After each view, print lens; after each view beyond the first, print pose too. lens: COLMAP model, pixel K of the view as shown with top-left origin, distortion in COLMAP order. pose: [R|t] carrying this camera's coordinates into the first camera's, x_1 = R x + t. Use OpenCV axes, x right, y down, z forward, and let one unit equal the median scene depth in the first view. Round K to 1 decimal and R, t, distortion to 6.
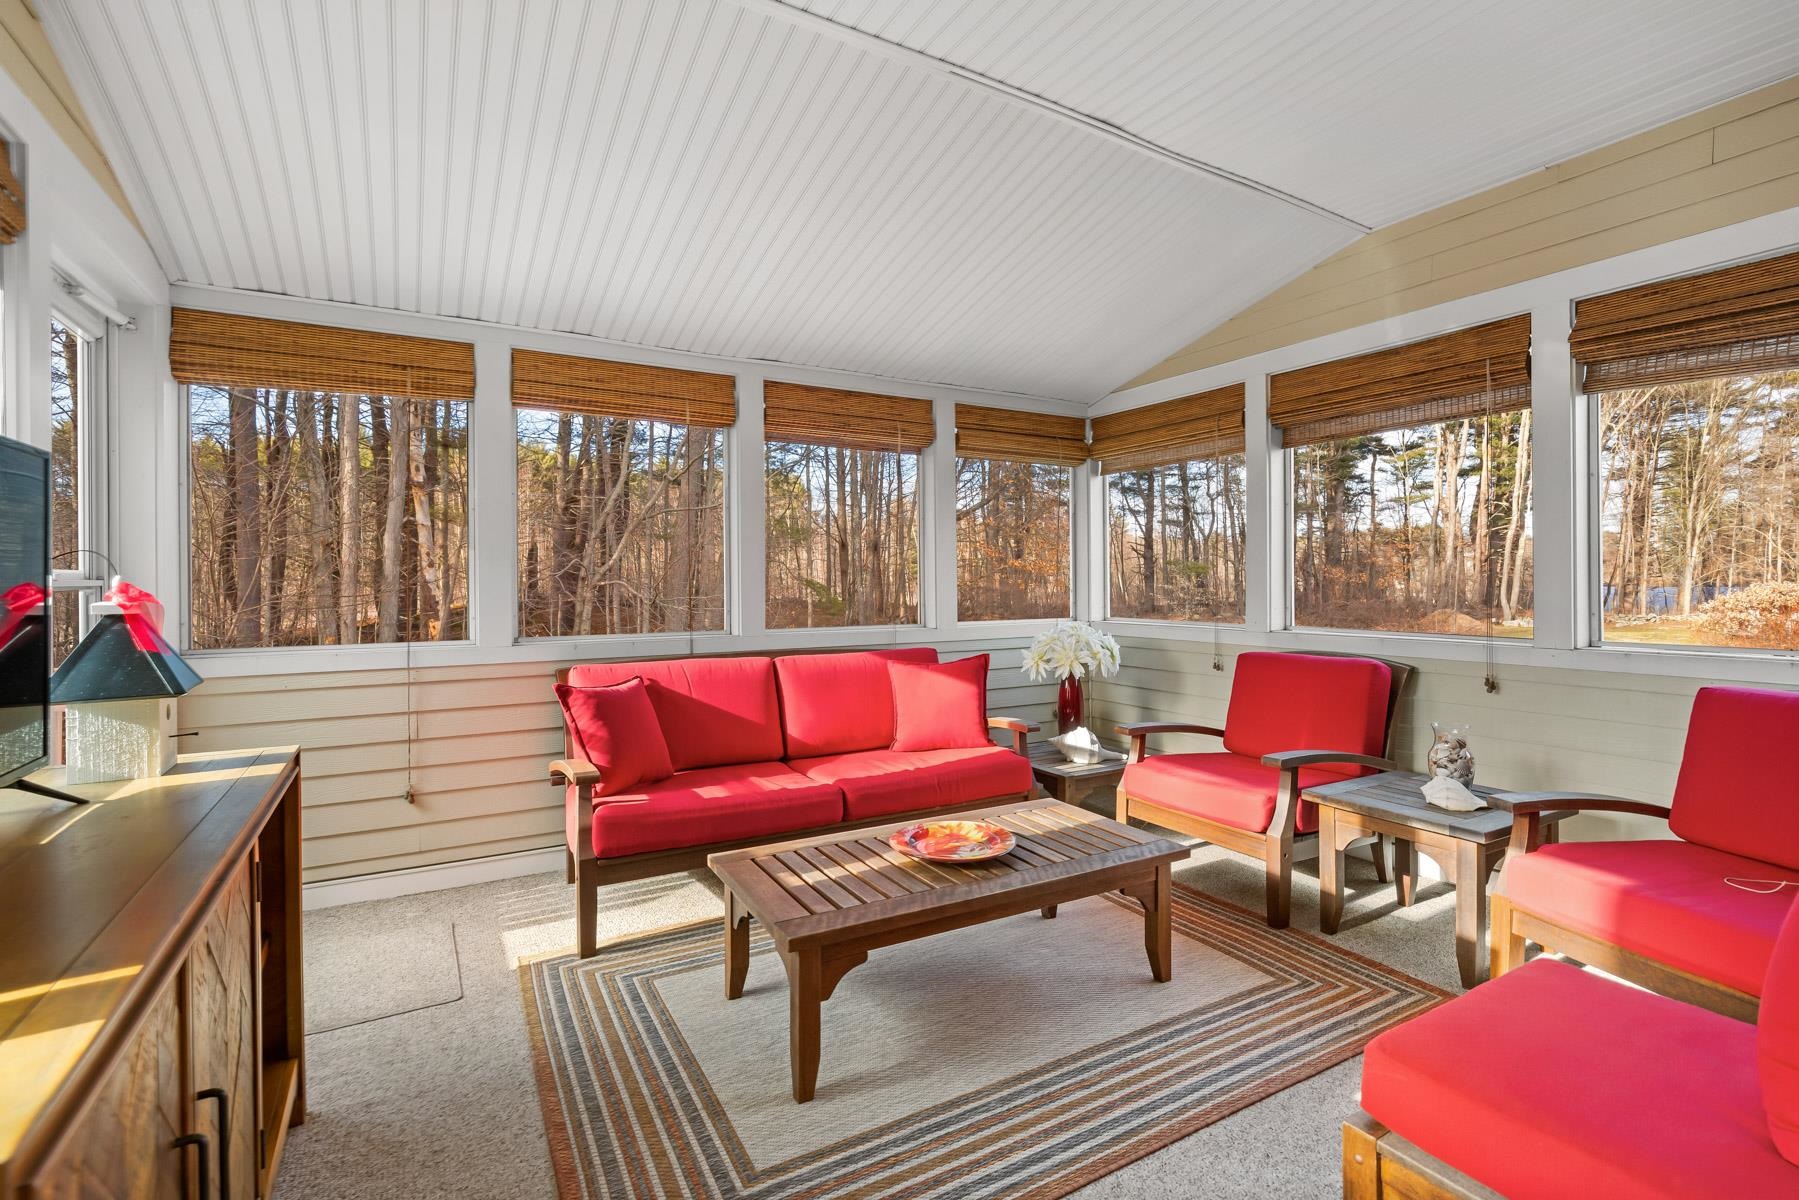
lens RADIAL K [[841.6, 0, 899.5], [0, 841.6, 576.5], [0, 0, 1]] dist [0.002013, 0.000339]
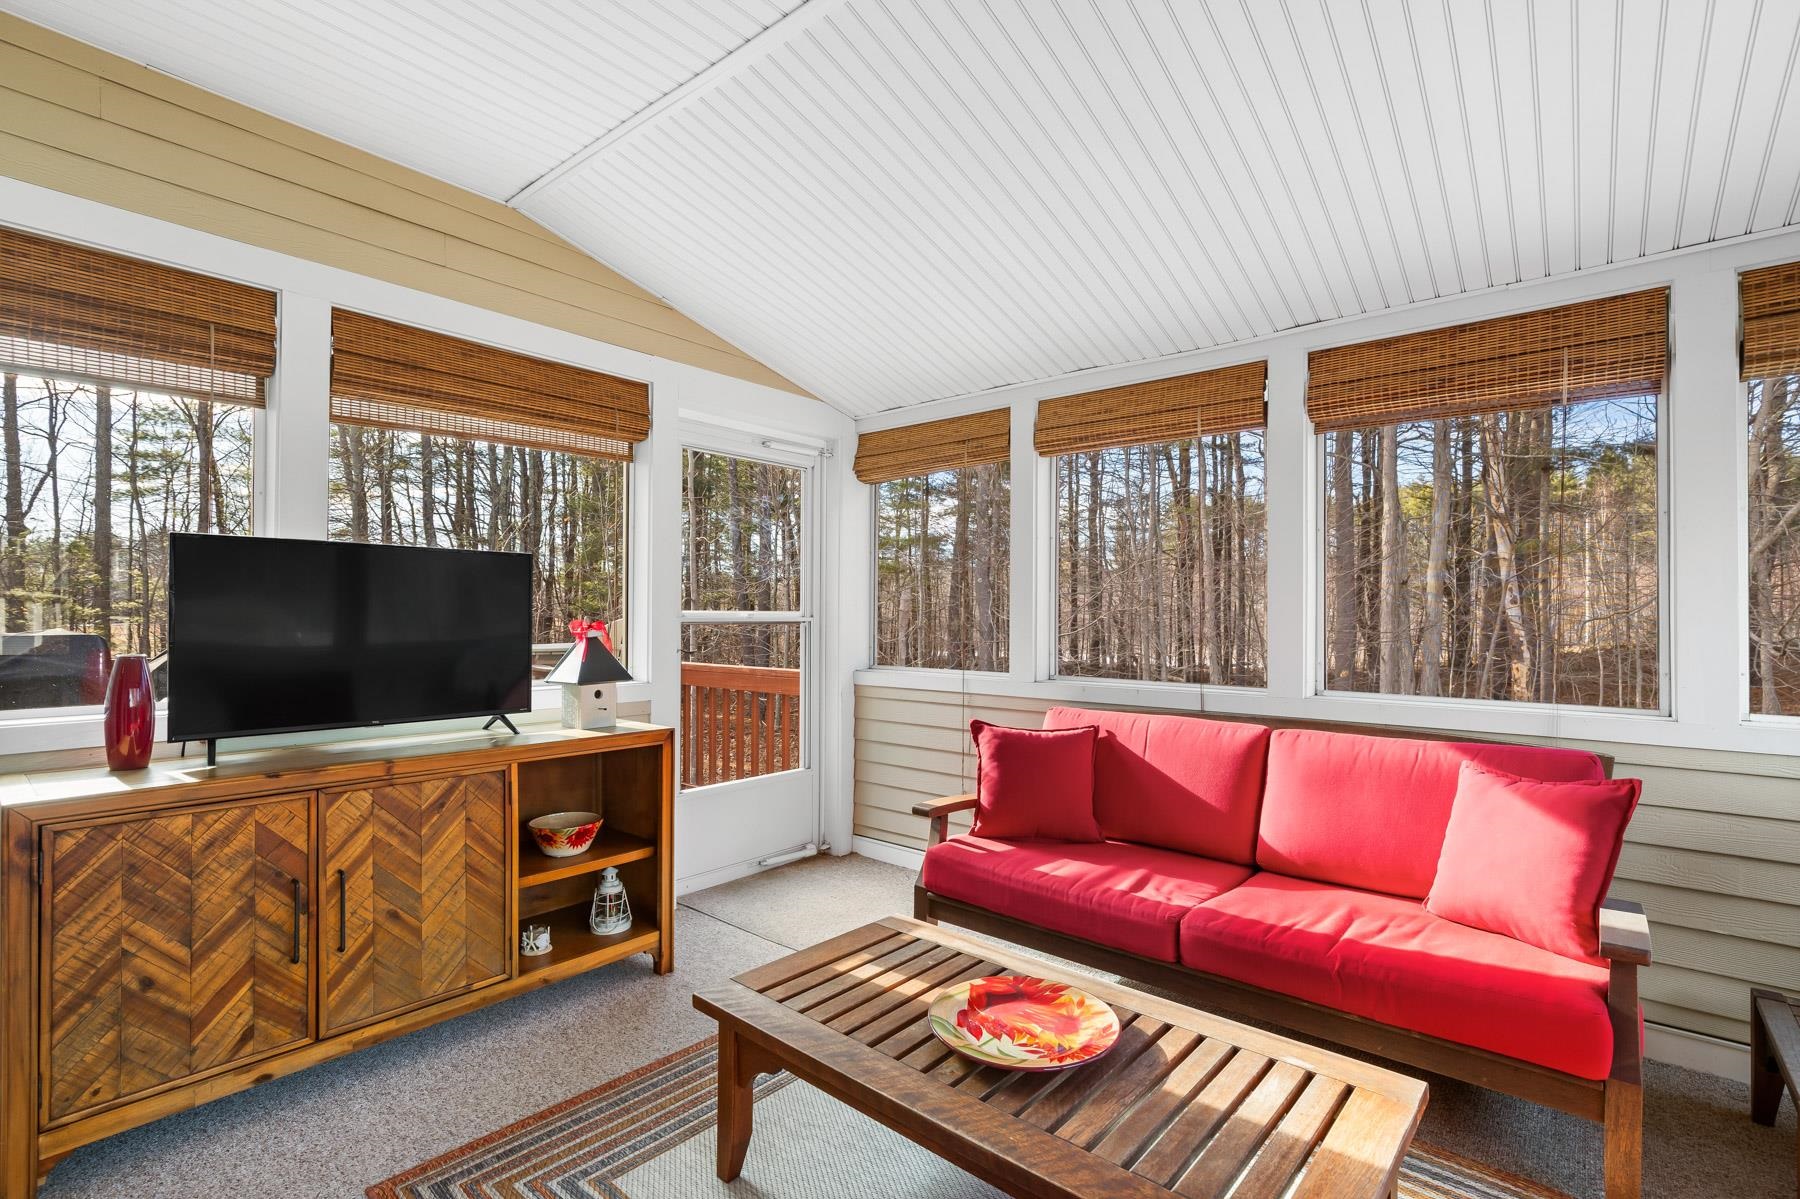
lens RADIAL K [[828.4, 0, 900.0], [0, 828.4, 599.5], [0, 0, 1]] dist [-0.012163, 0.000576]
pose [[0.337367, -0.010855, -0.941311, 0.469066], [-0.003830, 0.999909, -0.012903, -0.007186], [0.941365, 0.007958, 0.337295, 0.495116]]
